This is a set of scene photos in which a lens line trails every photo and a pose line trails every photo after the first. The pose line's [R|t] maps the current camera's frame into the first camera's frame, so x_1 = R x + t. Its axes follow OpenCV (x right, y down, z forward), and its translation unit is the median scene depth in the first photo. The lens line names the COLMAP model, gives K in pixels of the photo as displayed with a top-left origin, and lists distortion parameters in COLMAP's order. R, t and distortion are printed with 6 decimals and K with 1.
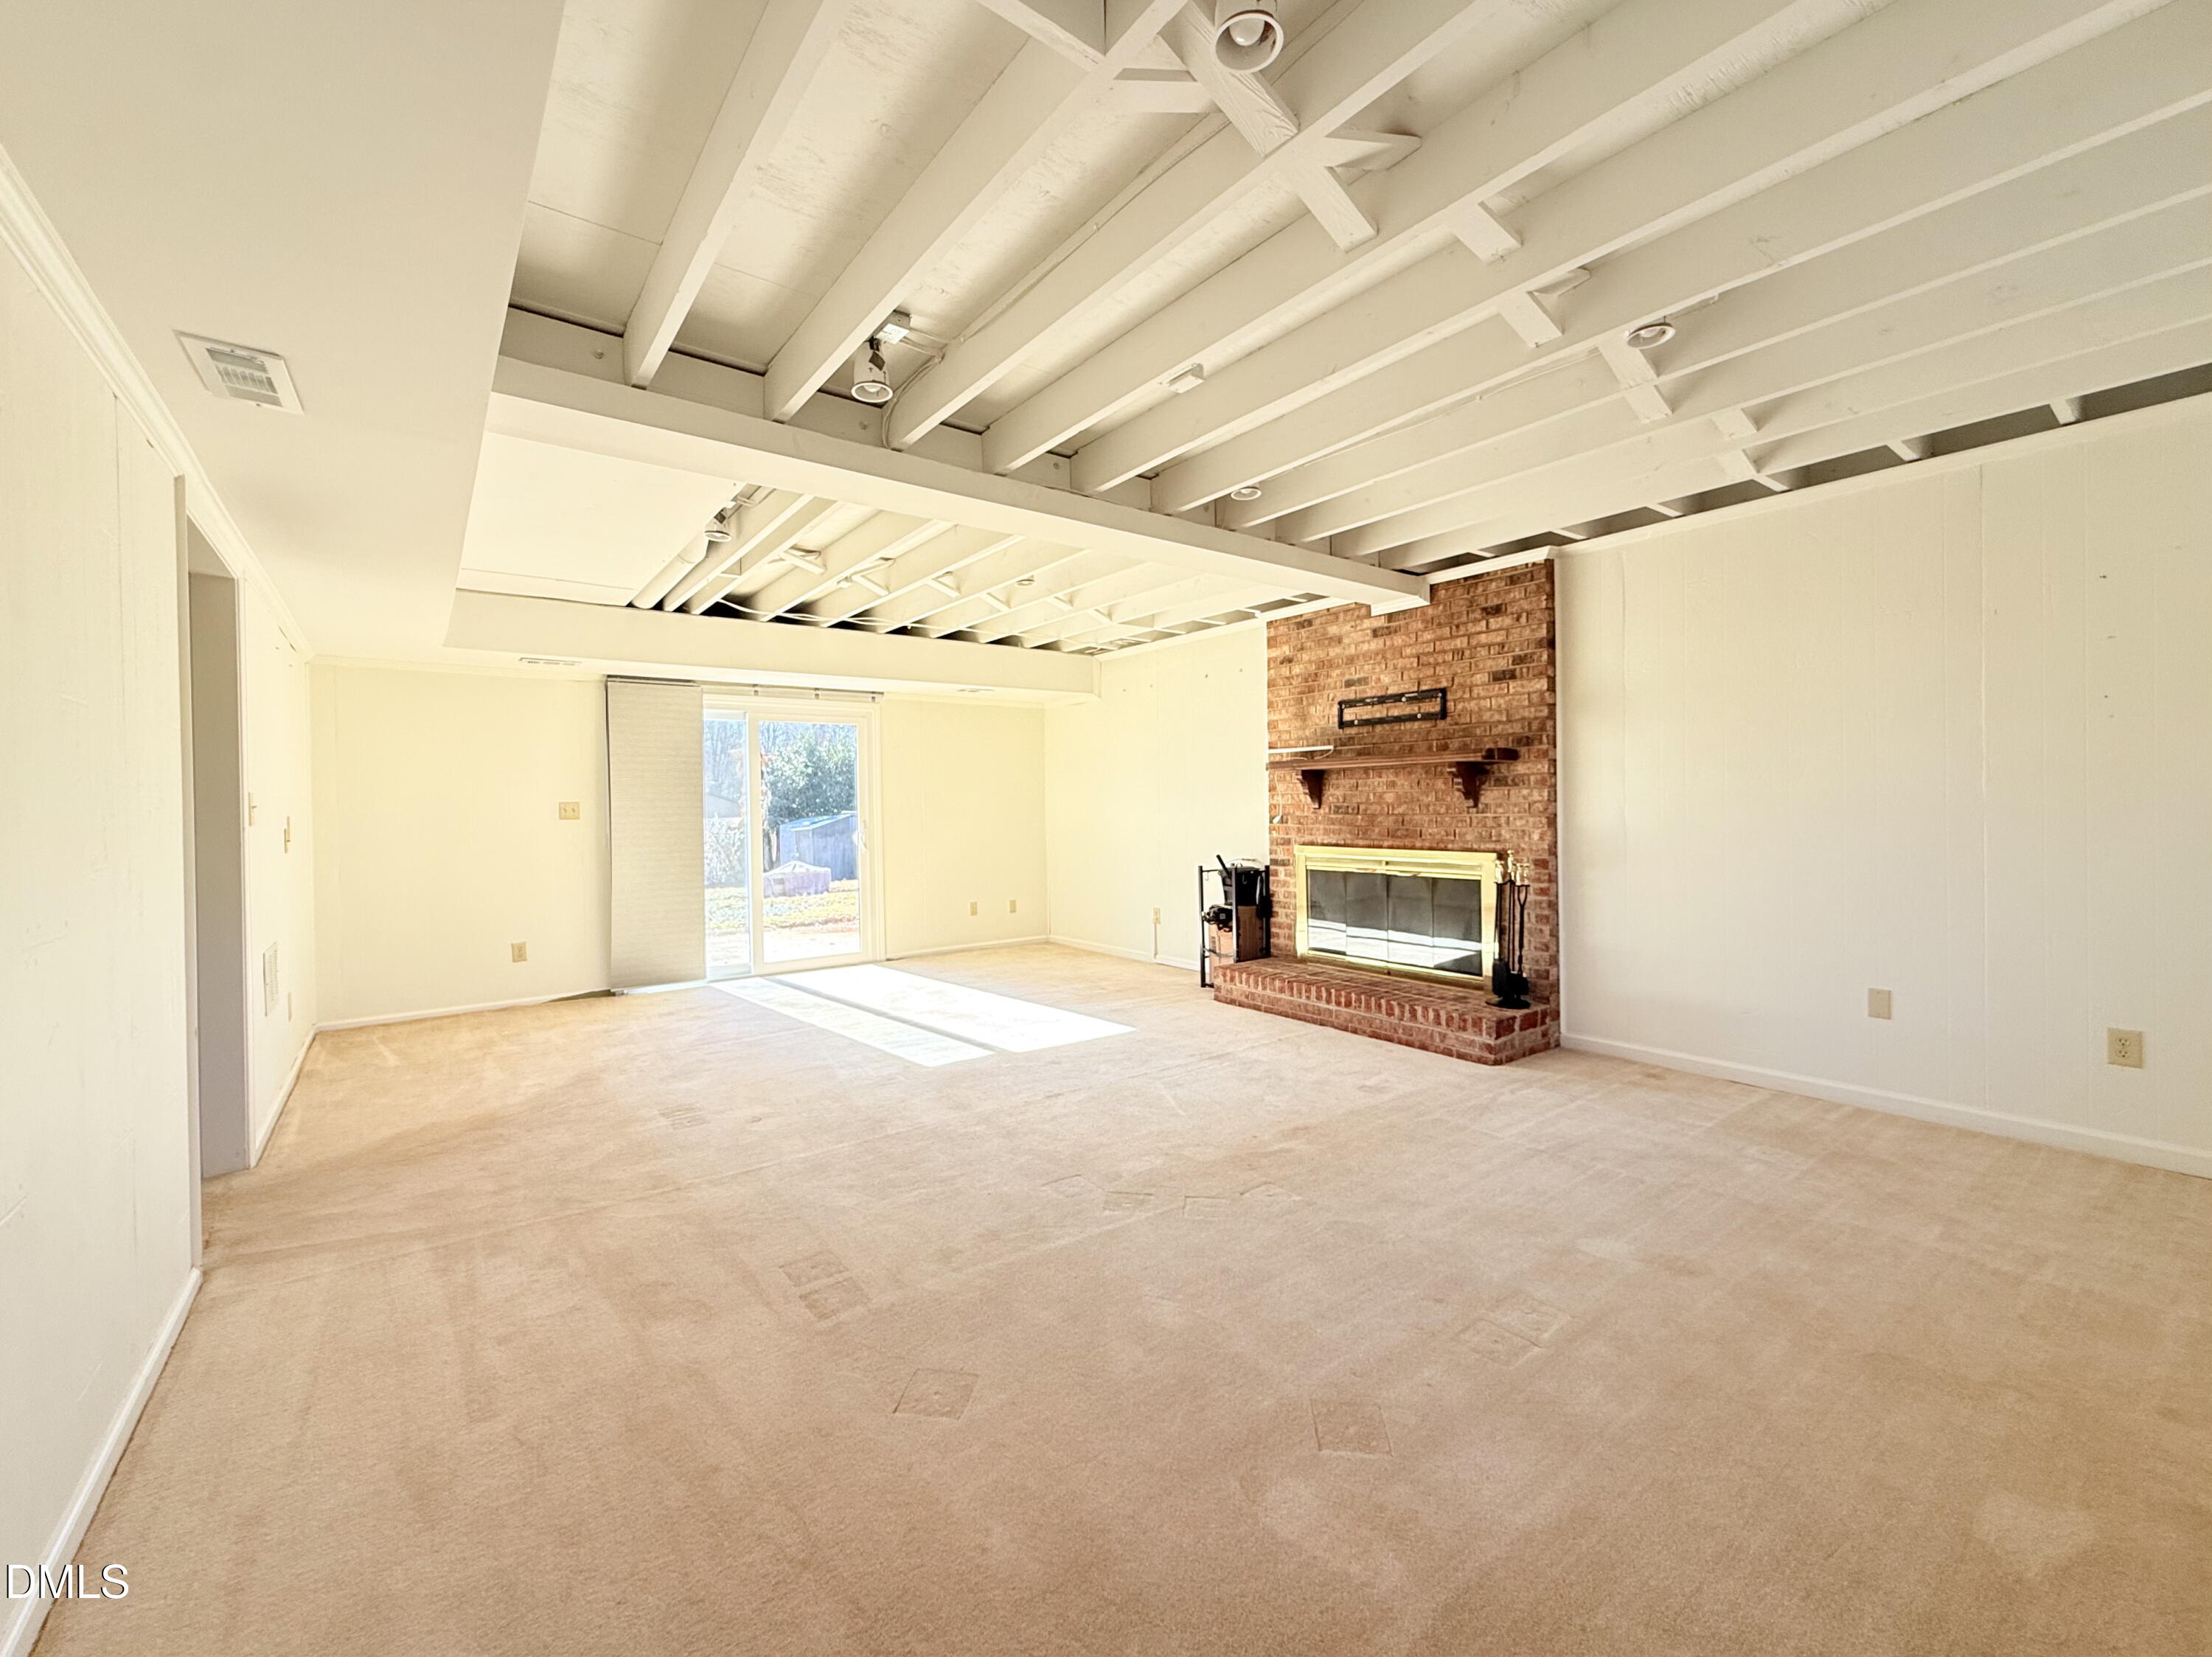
lens RADIAL K [[897.1, 0, 1106.7], [0, 897.1, 810.4], [0, 0, 1]] dist [0.000576, 0.000358]
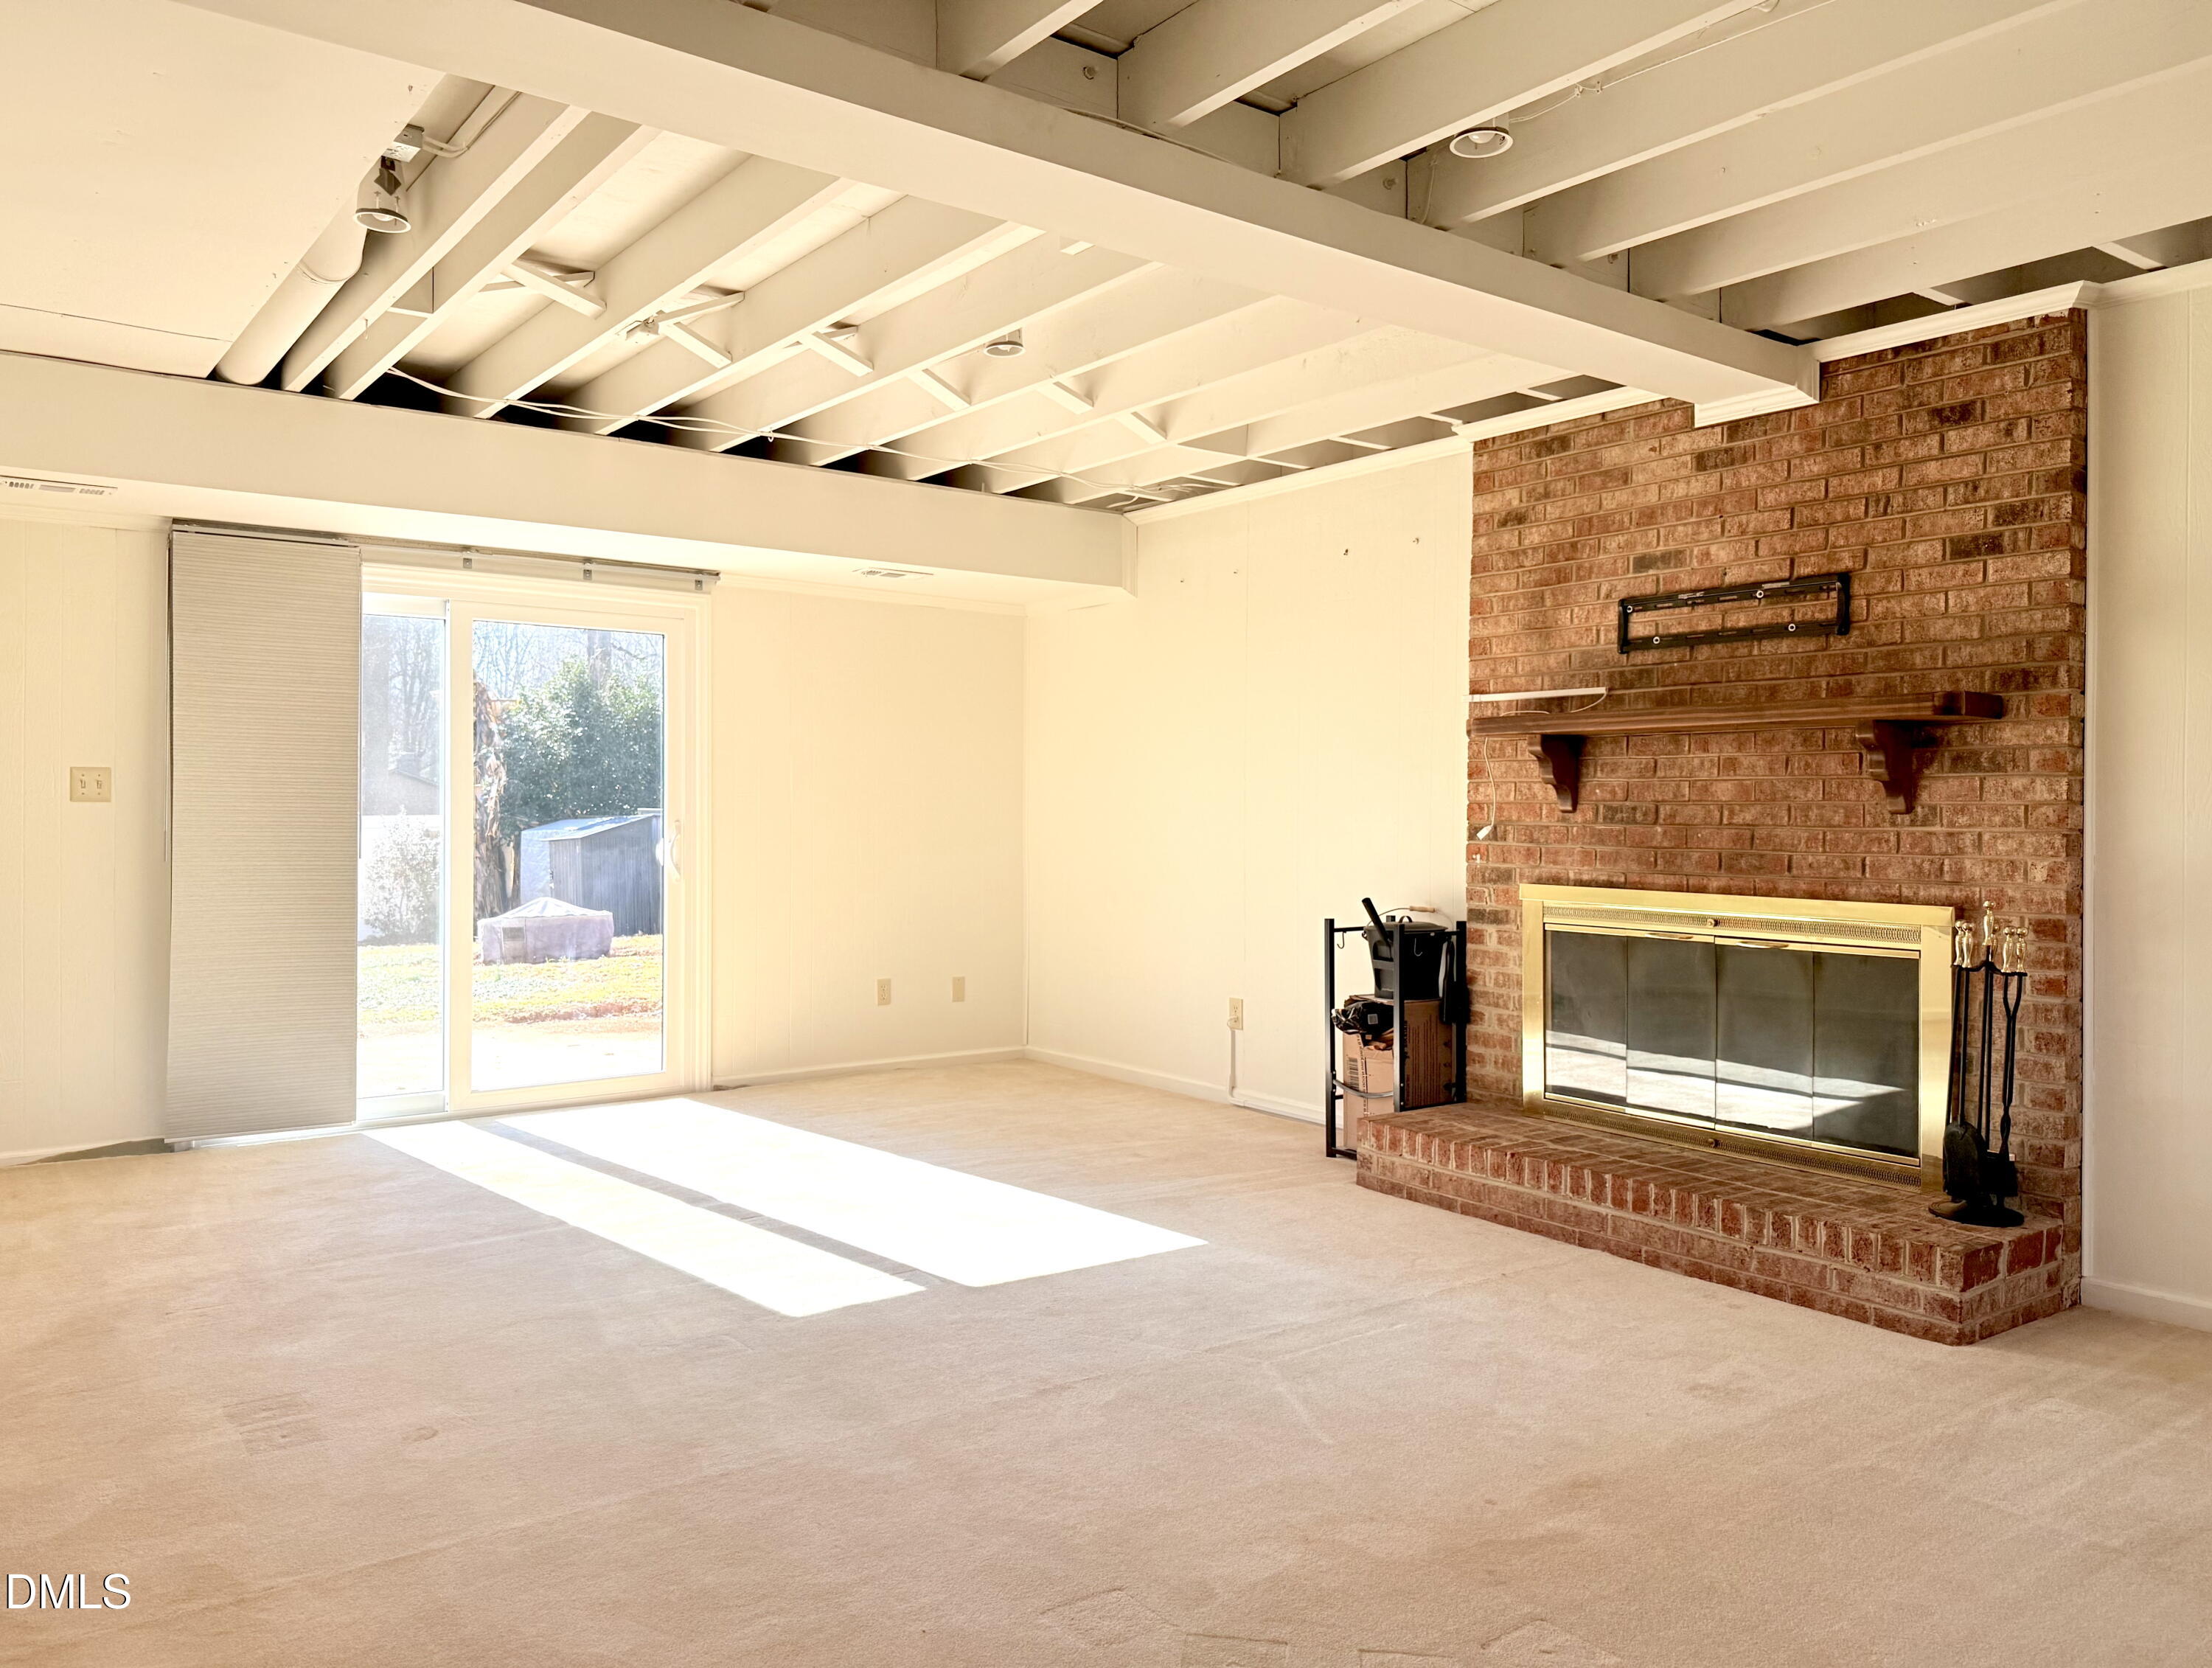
lens RADIAL K [[1609.7, 0, 1106.7], [0, 1609.7, 827.0], [0, 0, 1]] dist [0.029749, -0.025939]
pose [[0.999751, 0.021596, -0.005662, -0.024615], [-0.021568, 0.999755, 0.004946, 0.009414], [0.005767, -0.004822, 0.999972, 0.107377]]
